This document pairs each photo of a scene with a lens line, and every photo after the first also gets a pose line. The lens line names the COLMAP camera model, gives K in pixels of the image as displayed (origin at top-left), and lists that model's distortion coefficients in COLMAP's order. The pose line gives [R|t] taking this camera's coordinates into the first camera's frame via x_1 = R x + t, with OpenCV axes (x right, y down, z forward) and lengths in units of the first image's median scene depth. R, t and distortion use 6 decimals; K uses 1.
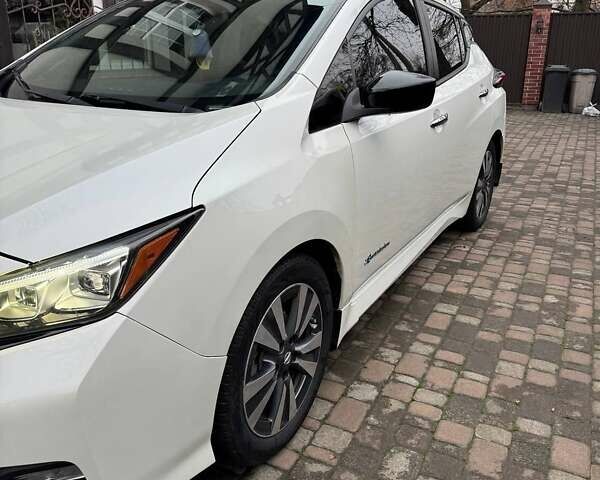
lens RADIAL K [[544.4, 0, 300.0], [0, 544.4, 240.0], [0, 0, 1]] dist [0.105055, -0.248974]
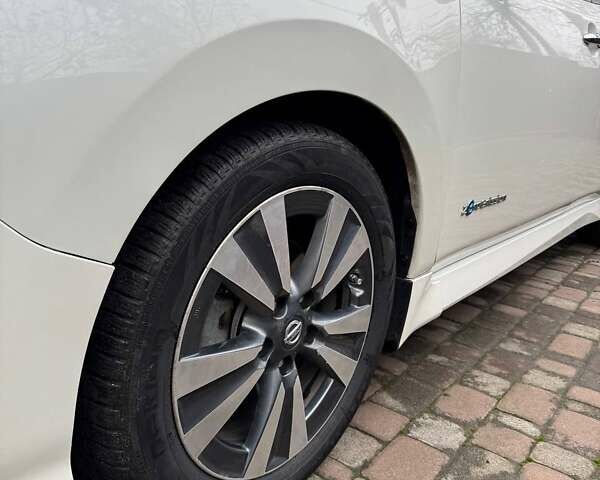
lens RADIAL K [[544.4, 0, 300.0], [0, 544.4, 240.0], [0, 0, 1]] dist [0.105055, -0.248974]
pose [[0.980968, 0.098120, -0.167552, 0.049176], [-0.111671, 0.991027, -0.073445, 0.133391], [0.158842, 0.090758, 0.983124, 0.388097]]
